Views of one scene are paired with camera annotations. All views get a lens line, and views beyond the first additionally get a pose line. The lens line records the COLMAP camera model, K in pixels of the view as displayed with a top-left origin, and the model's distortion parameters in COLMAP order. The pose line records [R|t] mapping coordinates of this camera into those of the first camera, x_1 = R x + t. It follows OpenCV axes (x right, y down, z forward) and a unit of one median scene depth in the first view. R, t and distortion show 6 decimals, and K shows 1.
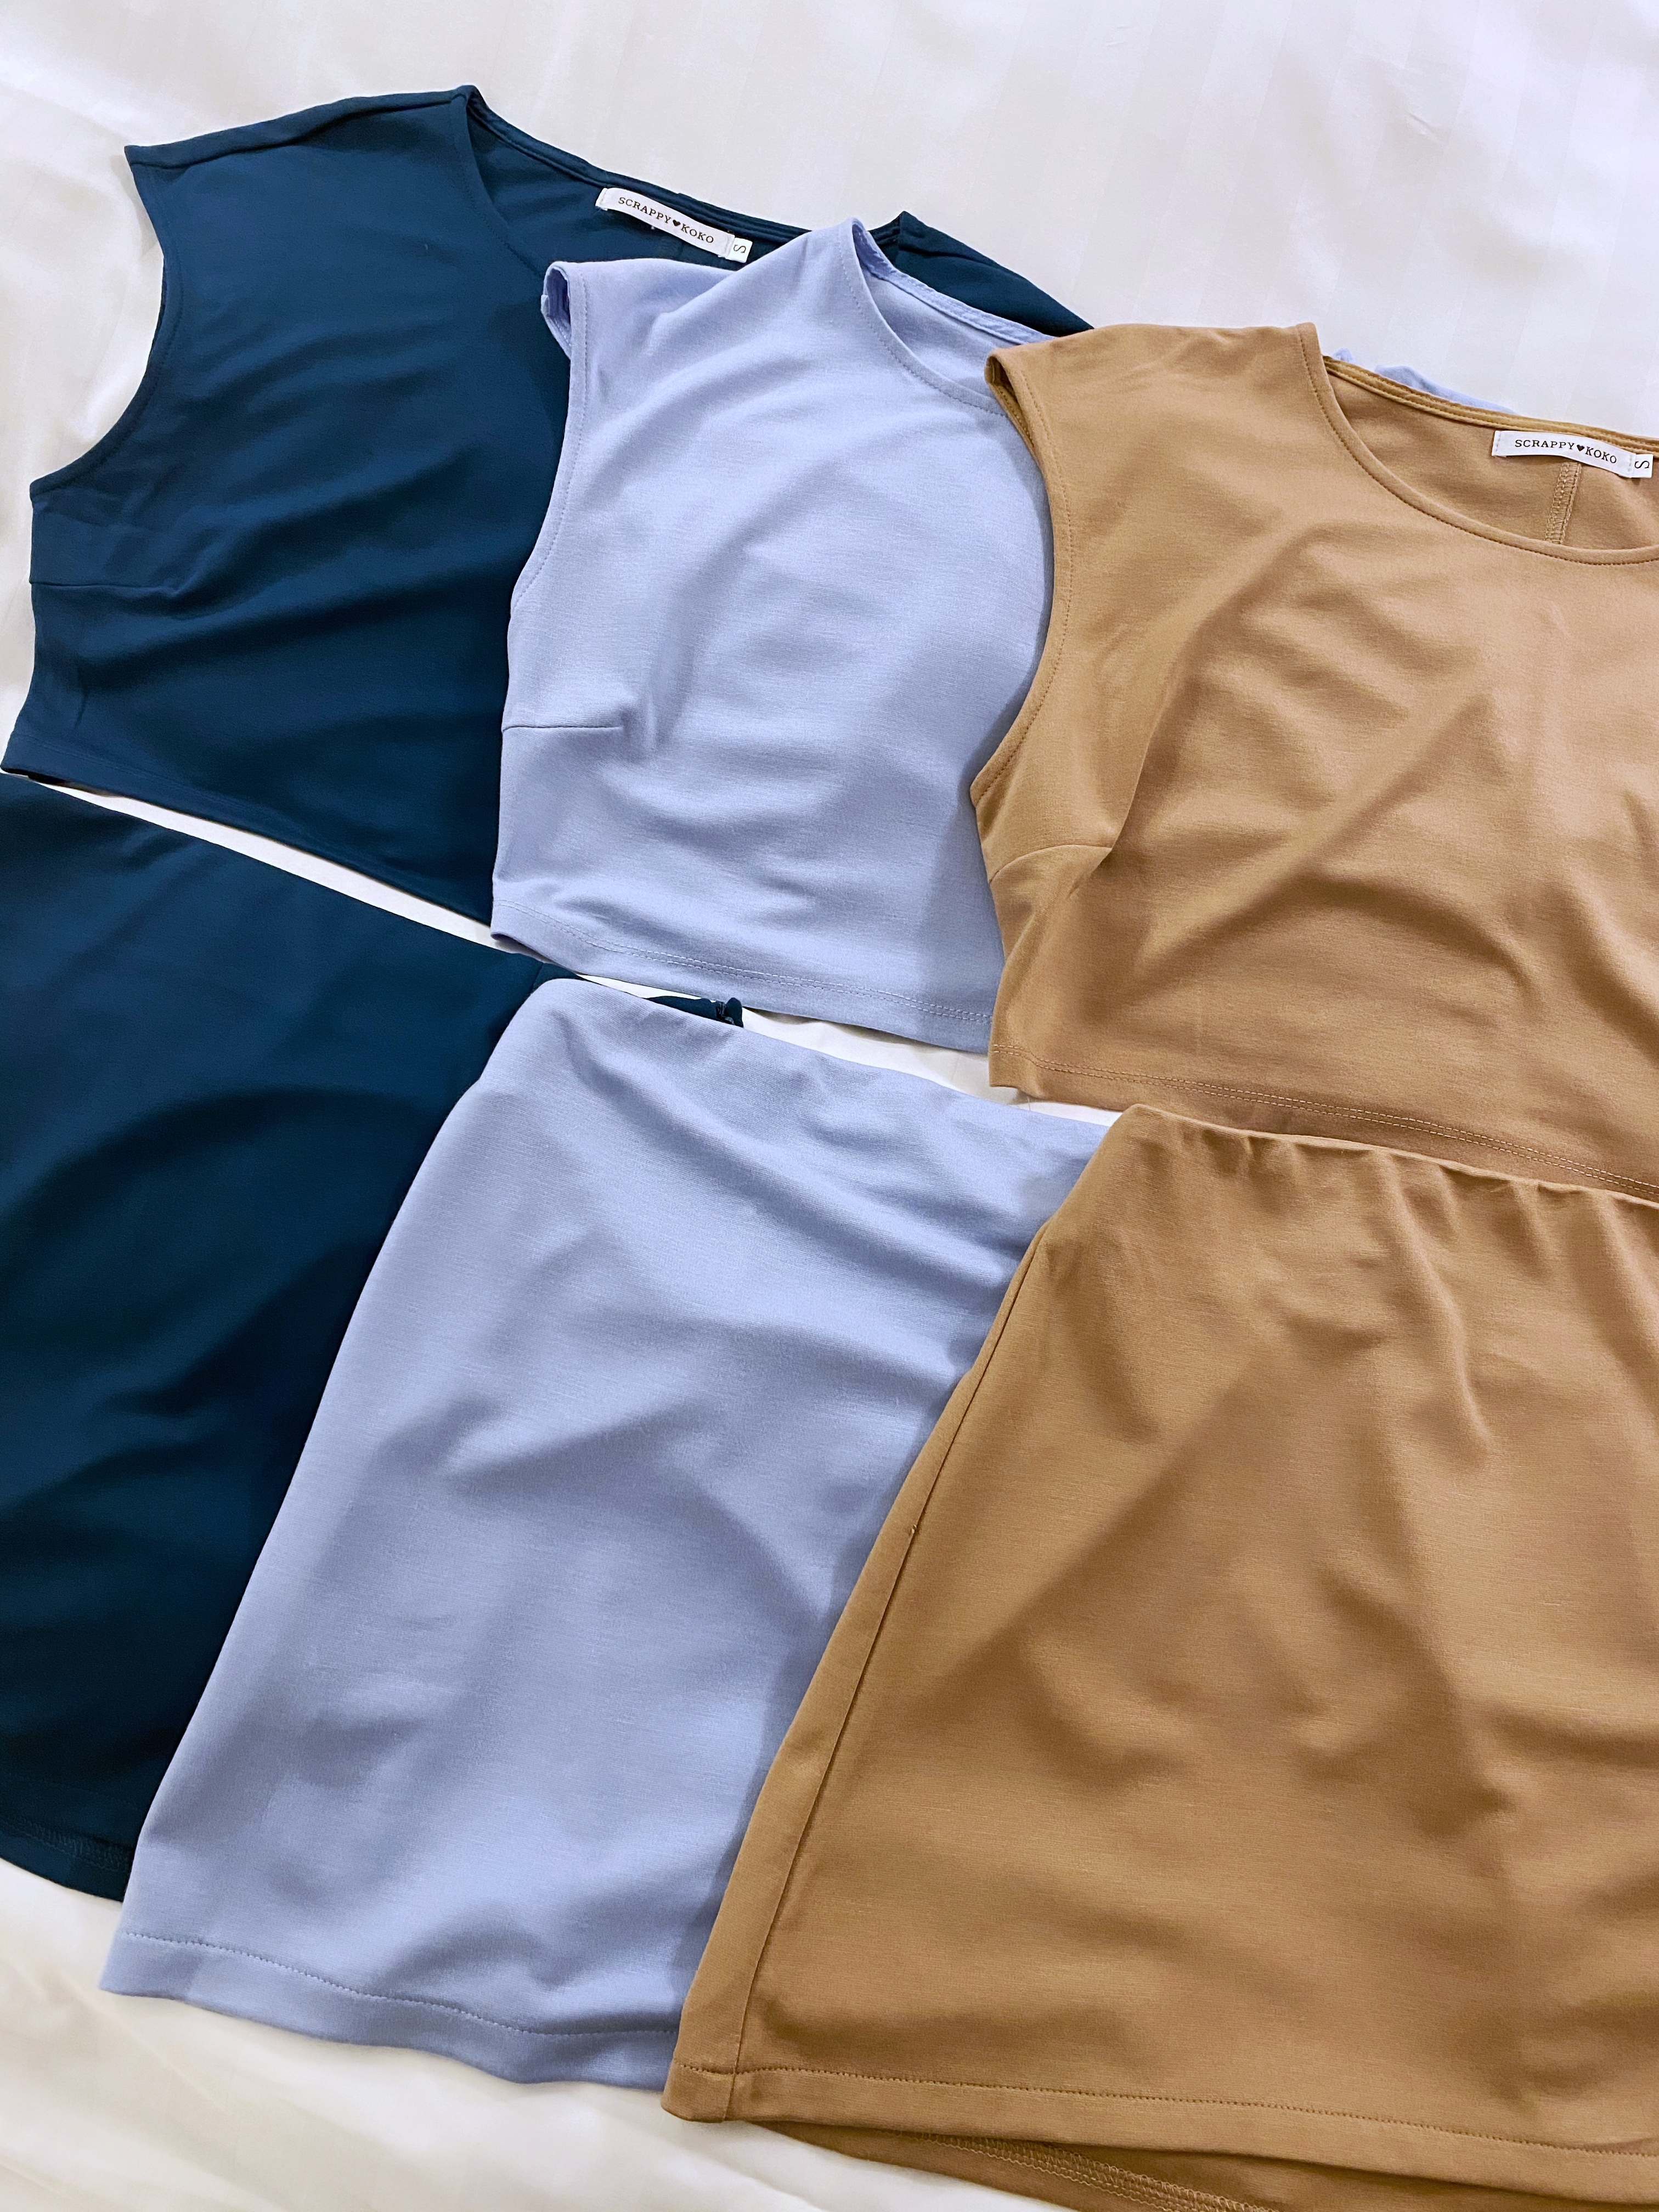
lens RADIAL K [[1401.0, 0, 829.5], [0, 1401.0, 1106.0], [0, 0, 1]] dist [-0.059213, 0.034239]
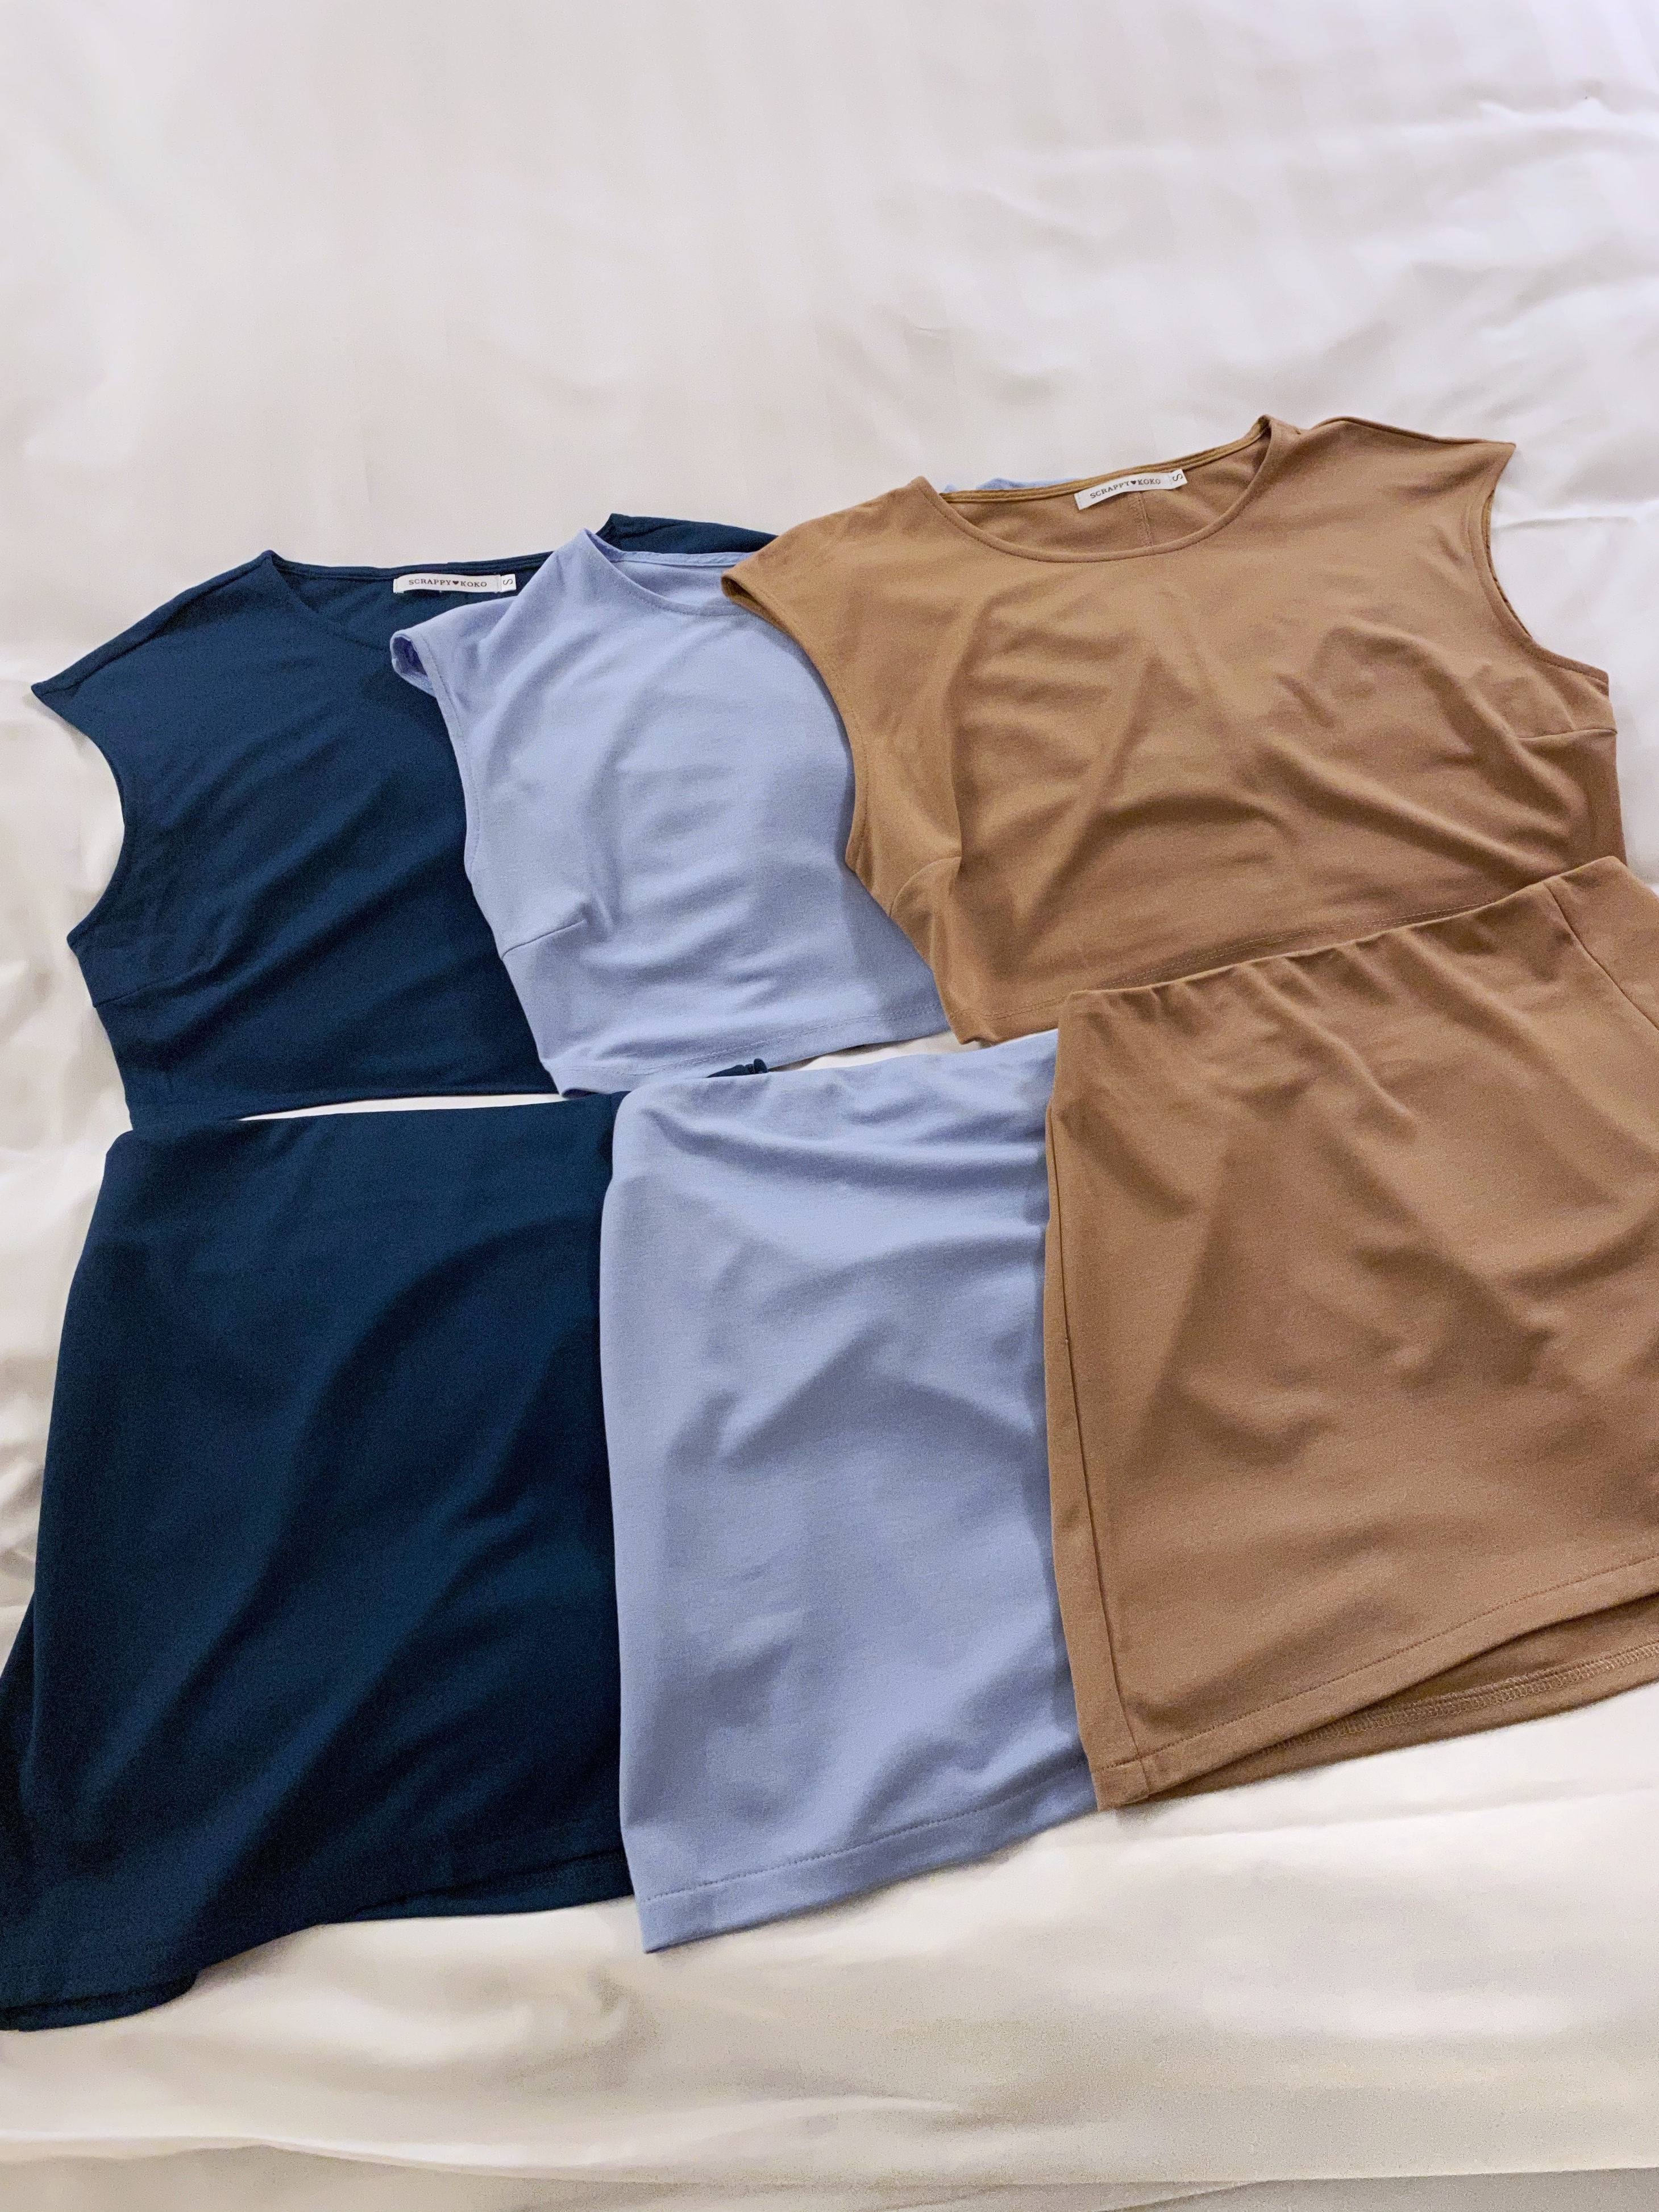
lens RADIAL K [[1401.2, 0, 829.5], [0, 1401.2, 1106.0], [0, 0, 1]] dist [-0.059213, 0.034239]
pose [[0.903721, -0.407789, 0.130370, -0.188651], [0.424207, 0.894016, -0.144164, 0.172398], [-0.057764, 0.185588, 0.980928, -0.265551]]
